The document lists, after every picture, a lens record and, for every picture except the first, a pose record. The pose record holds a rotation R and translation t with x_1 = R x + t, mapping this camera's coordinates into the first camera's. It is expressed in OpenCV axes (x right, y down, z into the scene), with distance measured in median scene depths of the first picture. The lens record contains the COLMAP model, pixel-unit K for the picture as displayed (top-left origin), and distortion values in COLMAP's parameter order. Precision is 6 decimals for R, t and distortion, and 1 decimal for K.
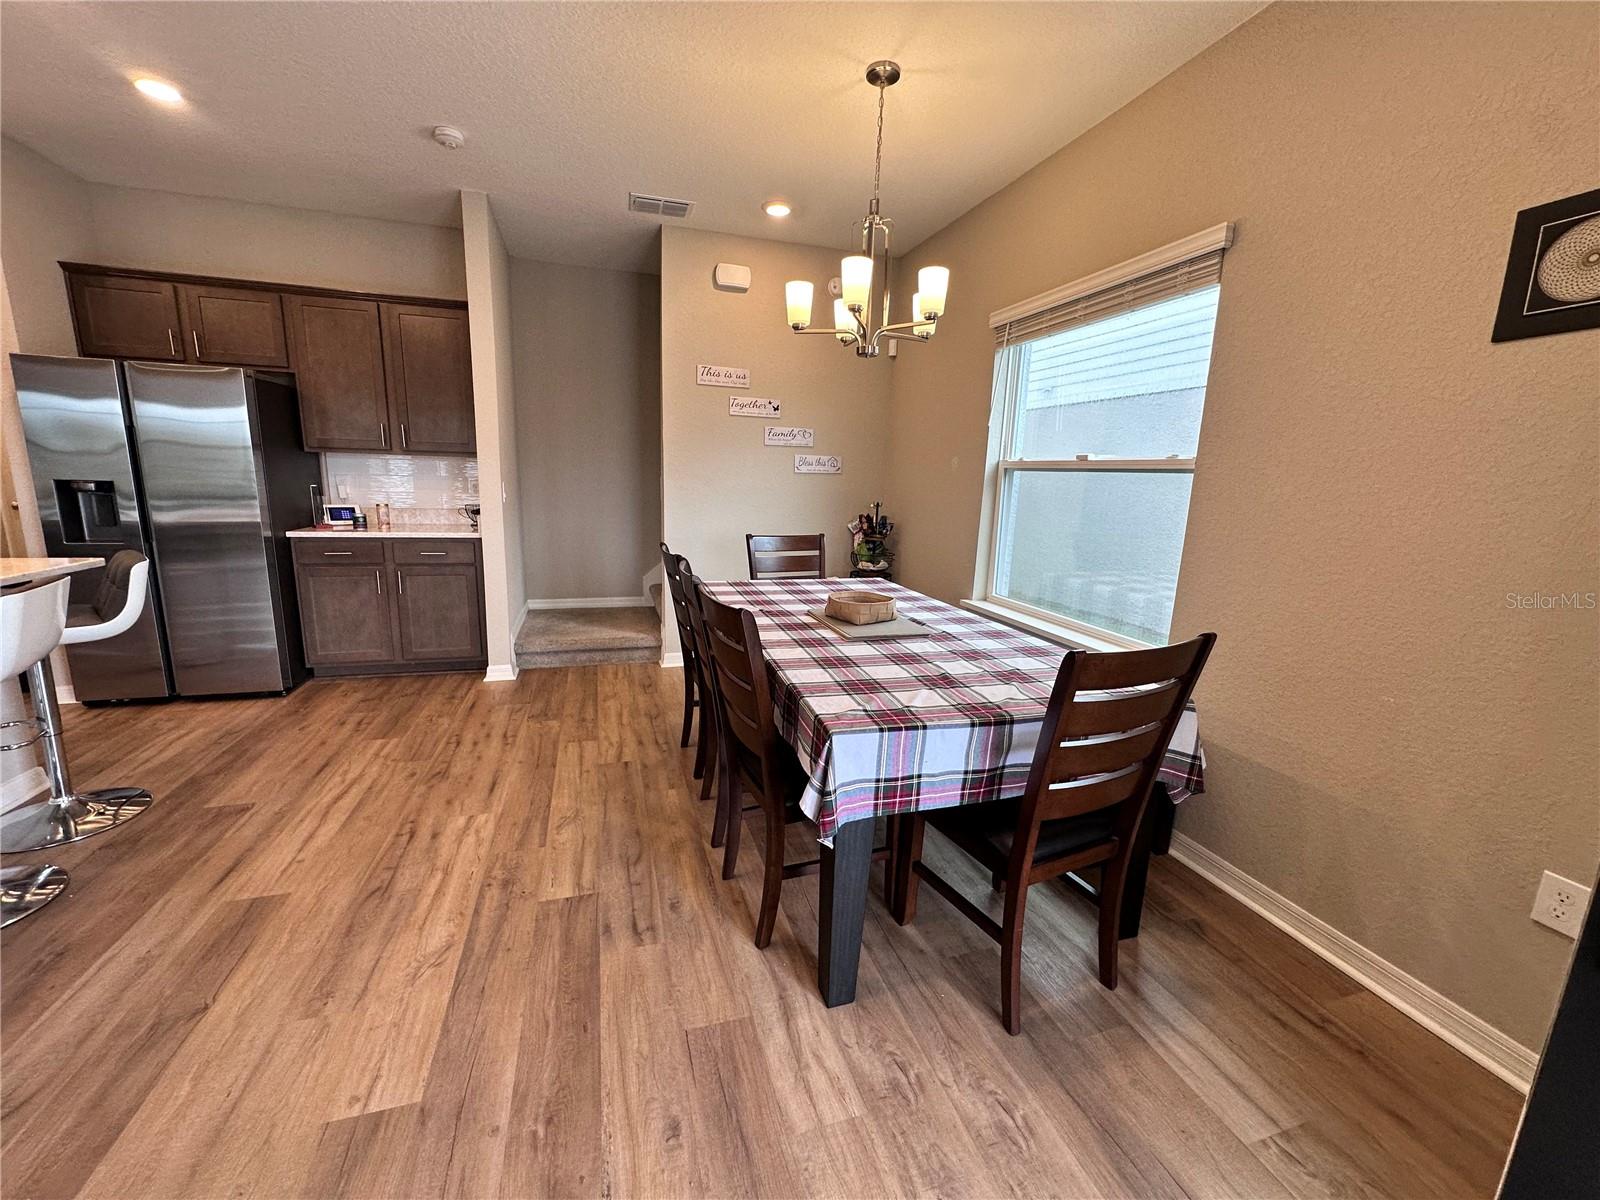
lens RADIAL K [[636.2, 0, 799.5], [0, 636.2, 599.8], [0, 0, 1]] dist [-0.004310, 0.000739]
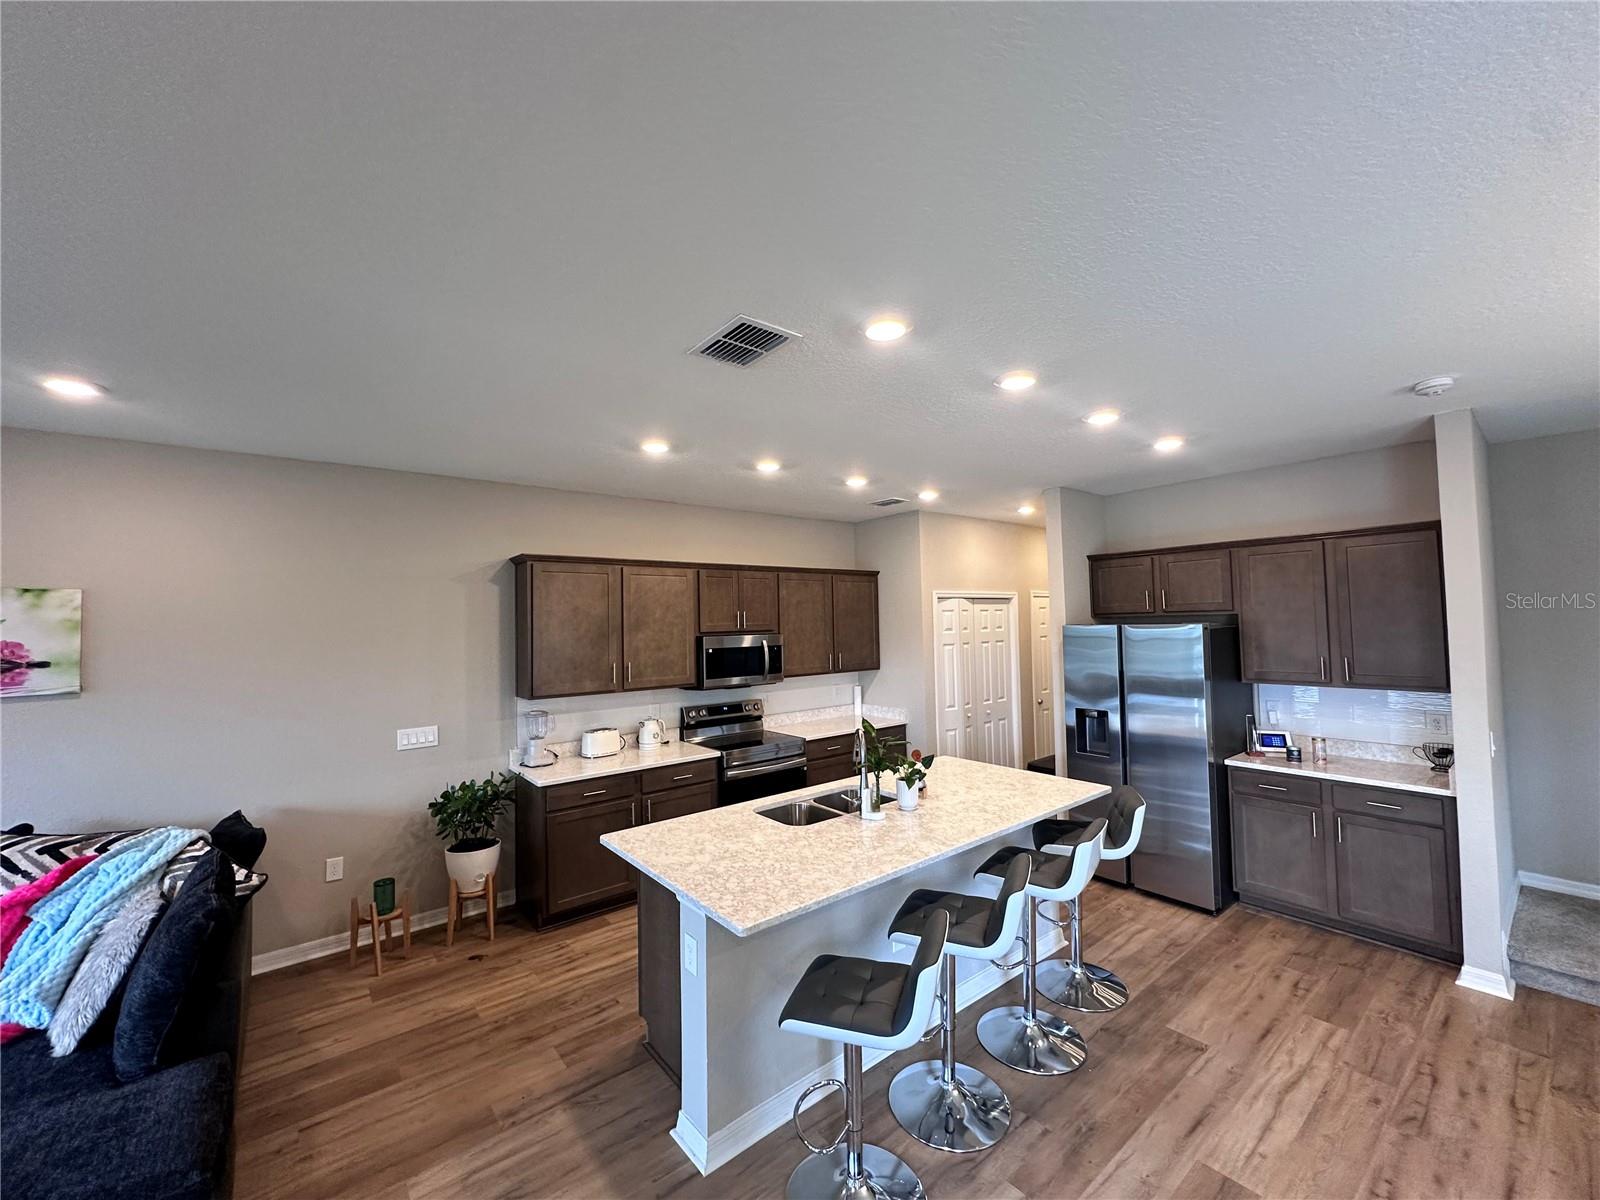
lens RADIAL K [[636.2, 0, 799.5], [0, 636.2, 599.8], [0, 0, 1]] dist [-0.004310, 0.000739]
pose [[0.360815, -0.075862, -0.929547, -0.033472], [-0.145987, 0.979806, -0.136630, -0.123337], [0.921141, 0.185000, 0.342454, -0.107018]]
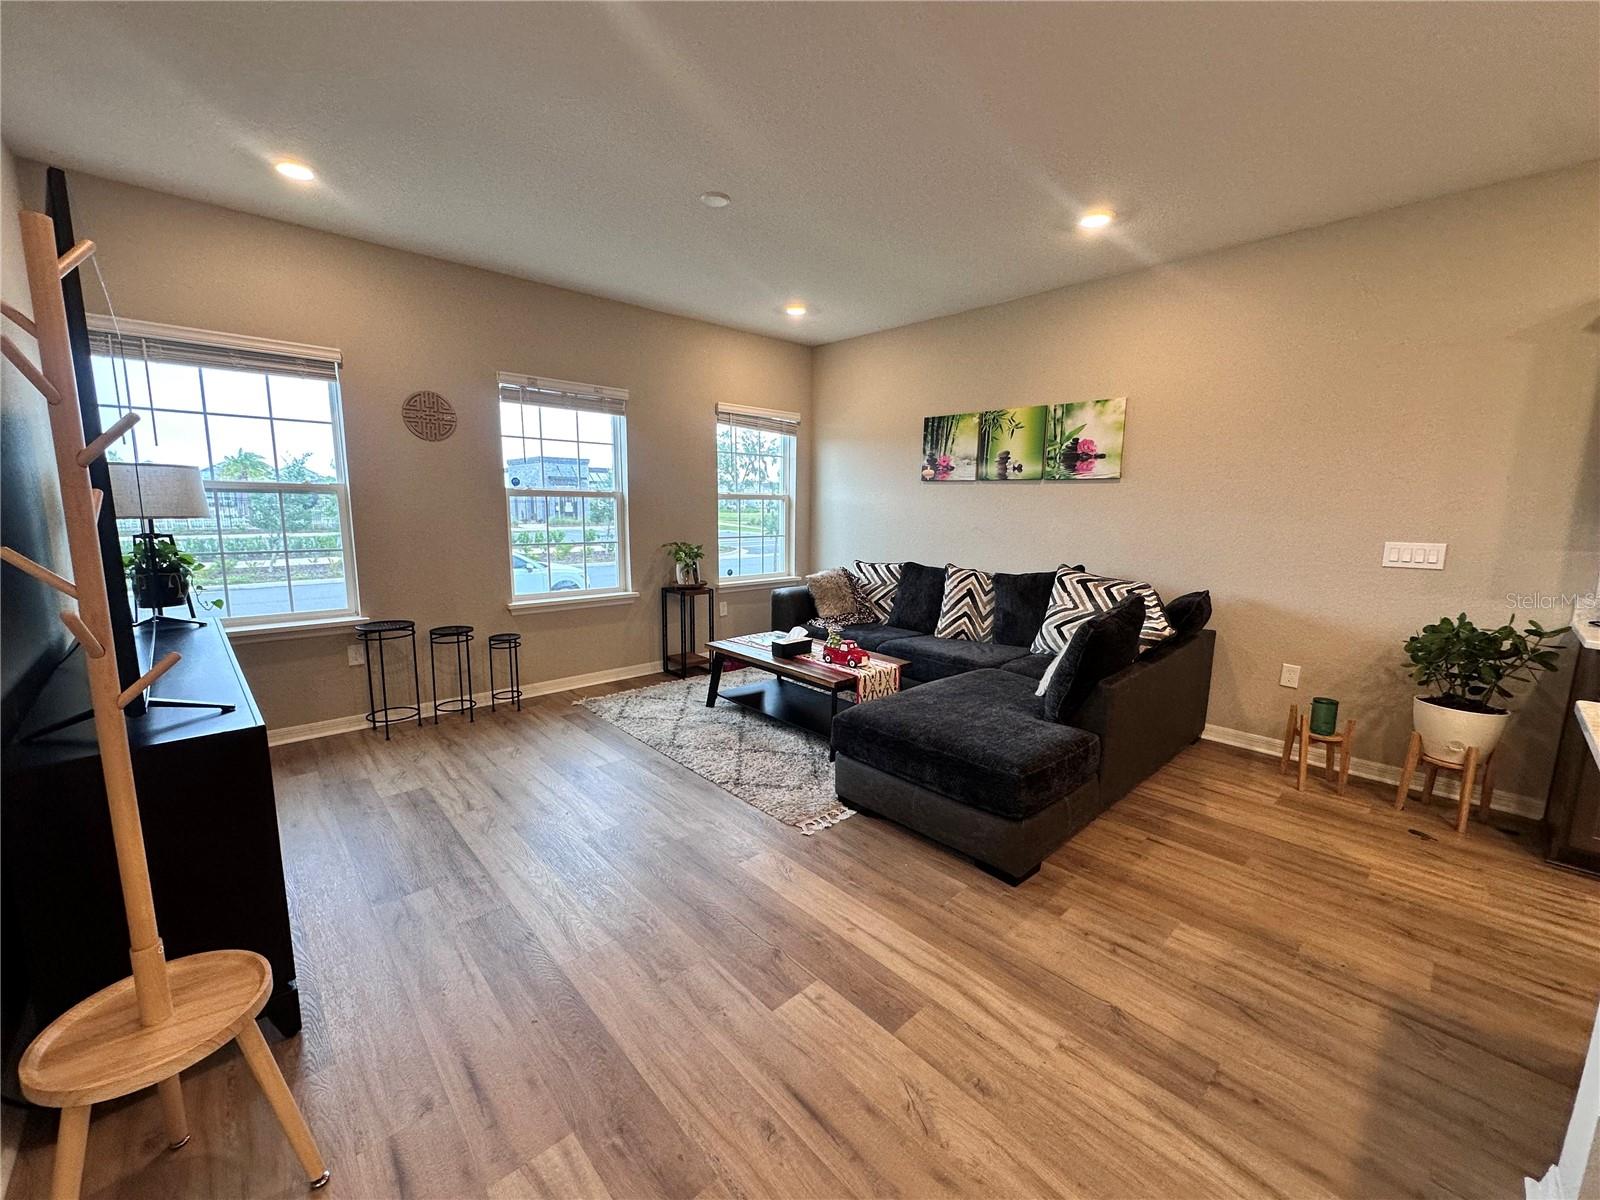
lens RADIAL K [[636.2, 0, 799.5], [0, 636.2, 599.8], [0, 0, 1]] dist [-0.004310, 0.000739]
pose [[-0.903559, 0.019478, -0.428021, -0.178864], [-0.124822, 0.943669, 0.306445, -0.046453], [0.409879, 0.330318, -0.850229, 0.122396]]
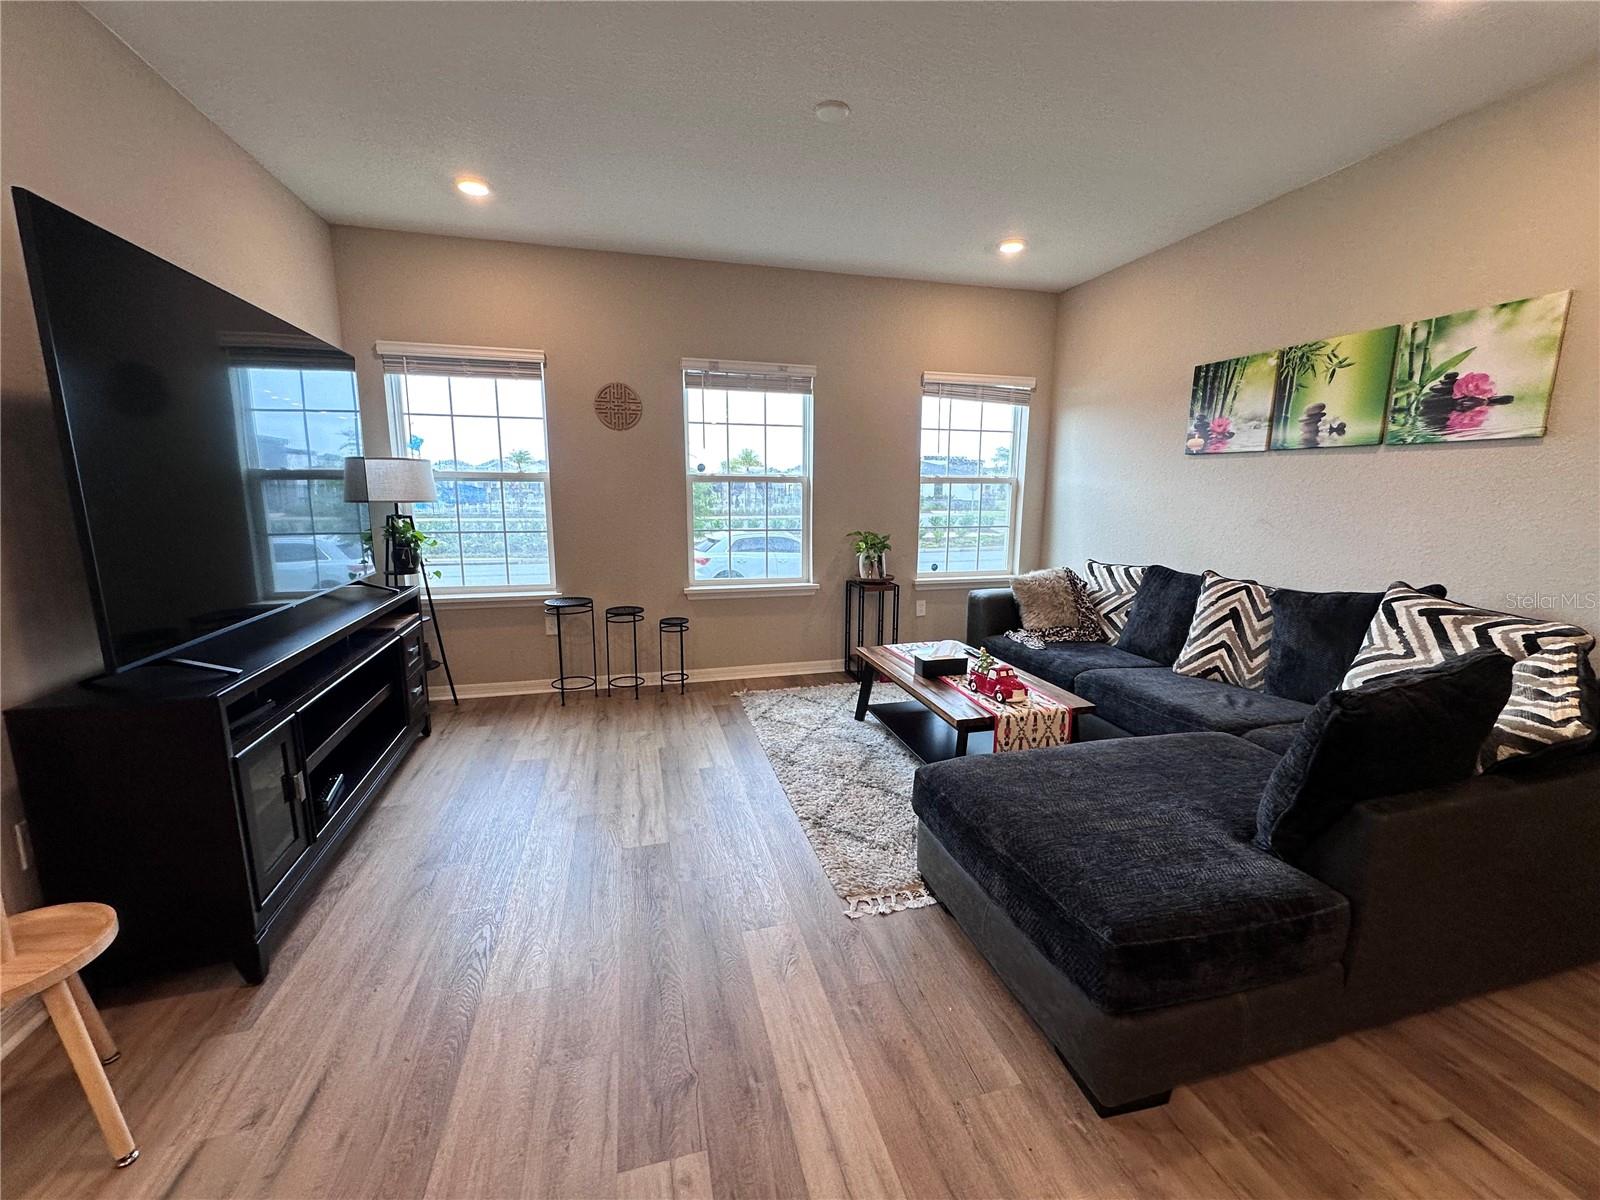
lens RADIAL K [[636.2, 0, 799.5], [0, 636.2, 599.8], [0, 0, 1]] dist [-0.004310, 0.000739]
pose [[-0.998347, -0.045144, 0.035559, -0.468352], [-0.029270, 0.931958, 0.361383, -0.030405], [-0.049454, 0.359745, -0.931739, 0.013682]]
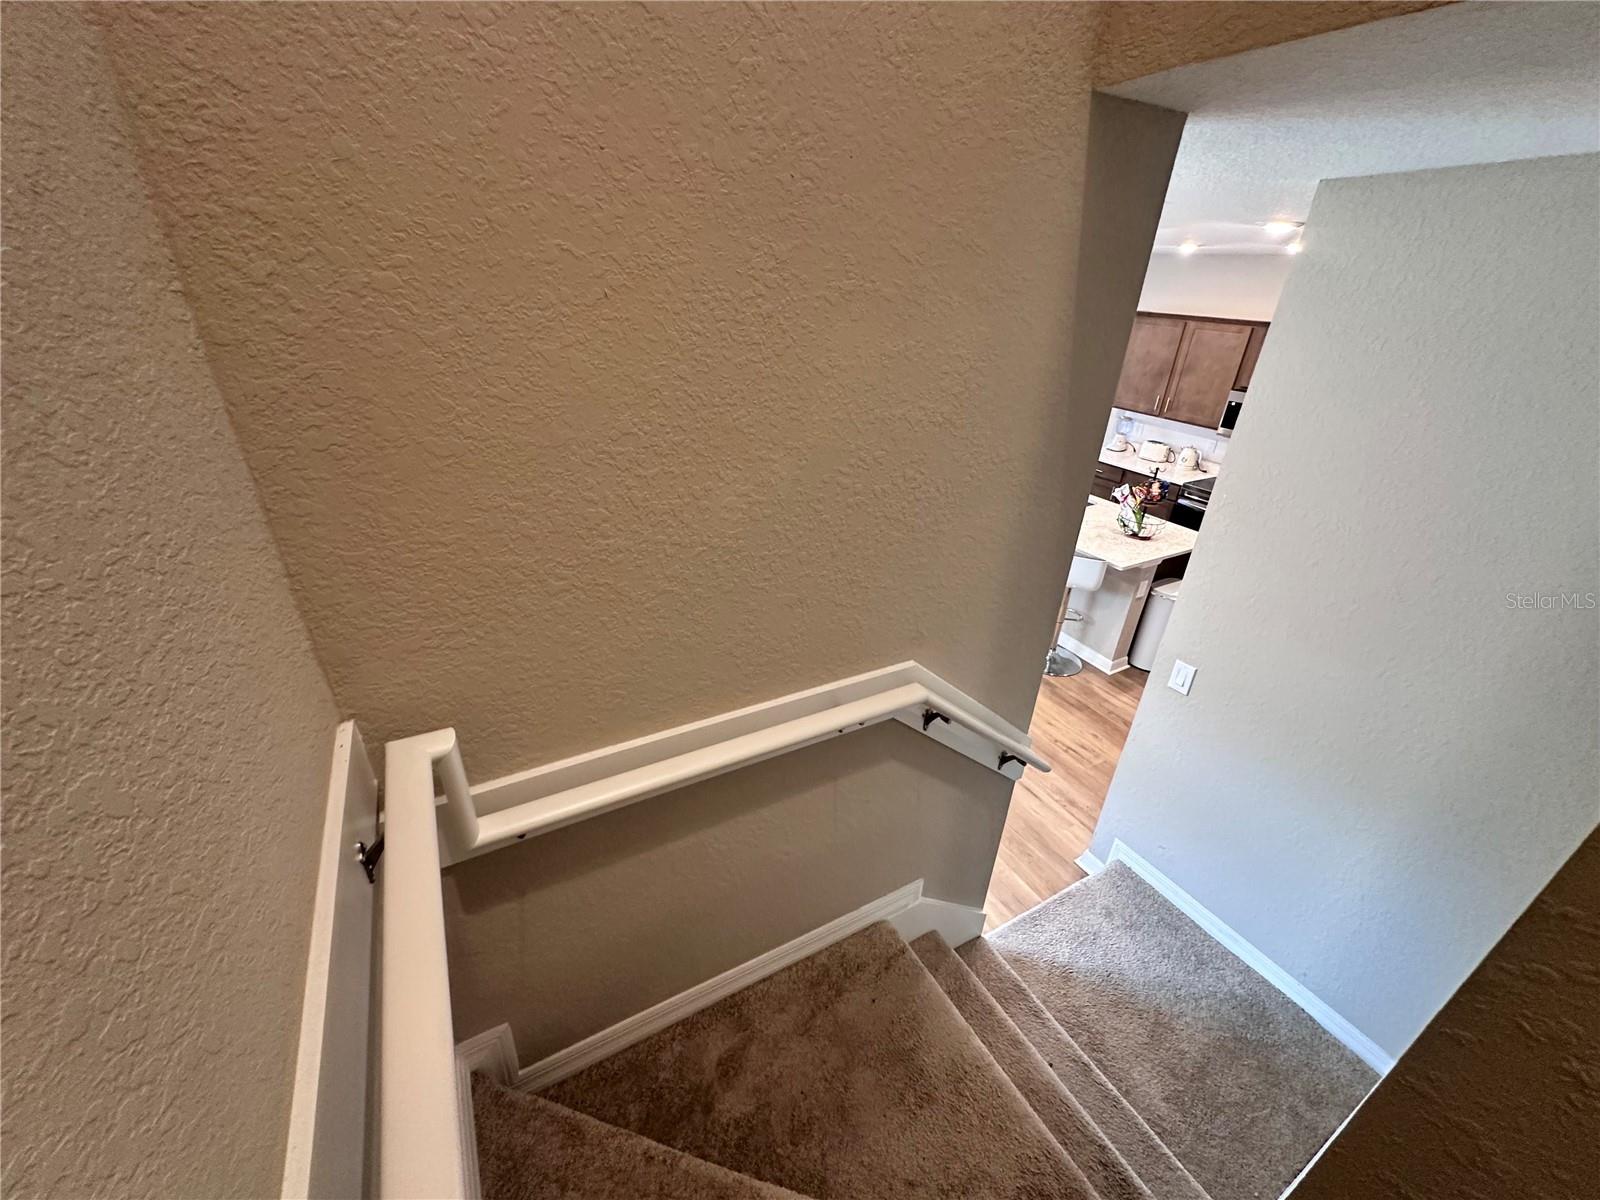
lens RADIAL K [[636.2, 0, 799.5], [0, 636.2, 599.8], [0, 0, 1]] dist [-0.004310, 0.000739]
pose [[-0.977092, 0.026917, -0.211107, 0.032061], [-0.108503, 0.790348, 0.602973, -0.624611], [0.183078, 0.612066, -0.769323, 1.522168]]
